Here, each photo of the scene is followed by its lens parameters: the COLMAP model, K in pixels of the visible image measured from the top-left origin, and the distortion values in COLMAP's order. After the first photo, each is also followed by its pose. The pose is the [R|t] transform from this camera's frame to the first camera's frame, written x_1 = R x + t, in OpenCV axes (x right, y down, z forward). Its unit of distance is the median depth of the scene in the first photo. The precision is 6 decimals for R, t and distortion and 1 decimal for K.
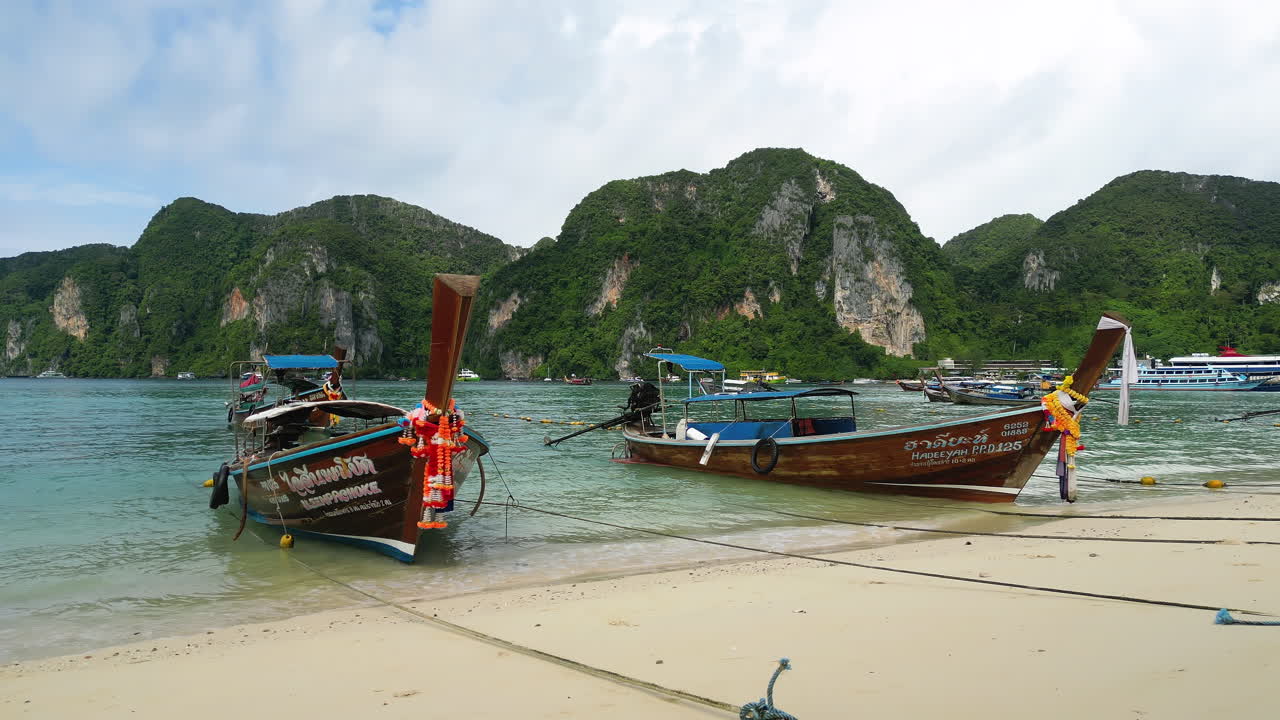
lens RADIAL K [[974.4, 0, 642.2], [0, 974.4, 390.9], [0, 0, 1]] dist [-0.007260, 0.056301]
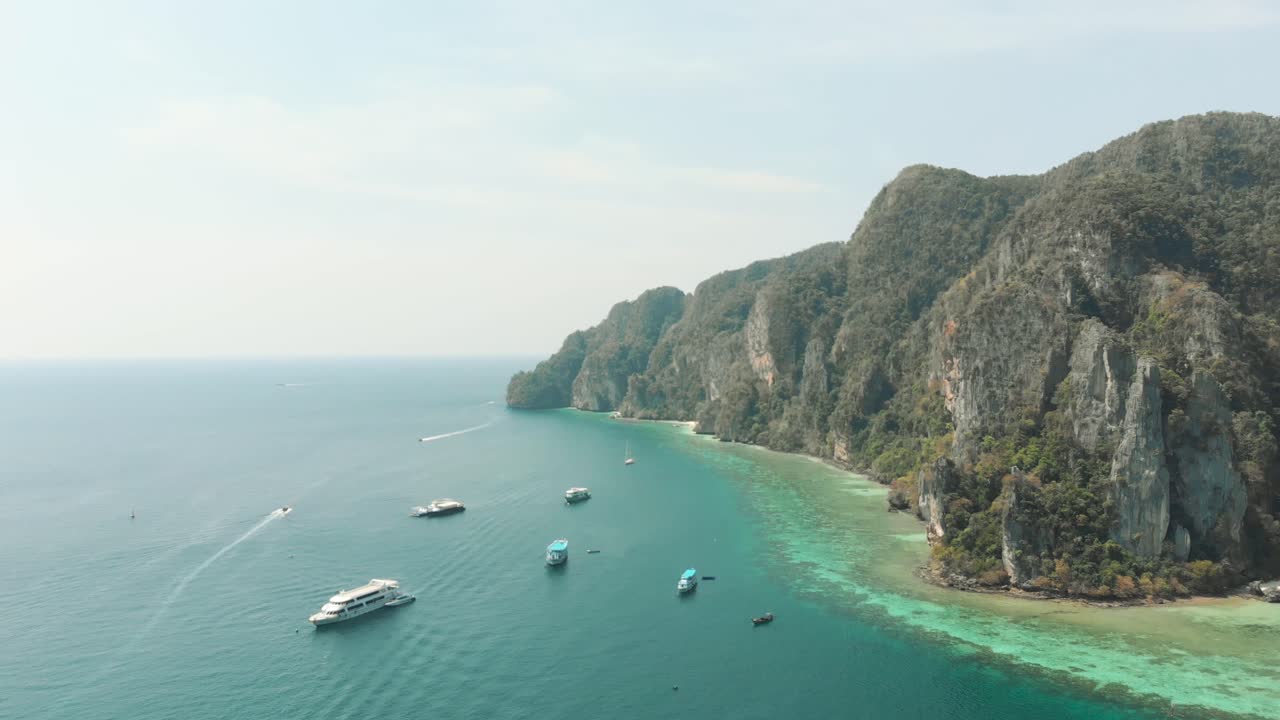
lens RADIAL K [[974.4, 0, 642.2], [0, 974.4, 390.9], [0, 0, 1]] dist [-0.007260, 0.056301]
pose [[0.703122, 0.005814, -0.711045, -0.167921], [0.026735, 0.999043, 0.034606, -0.108561], [0.710566, -0.043342, 0.702294, 0.586748]]
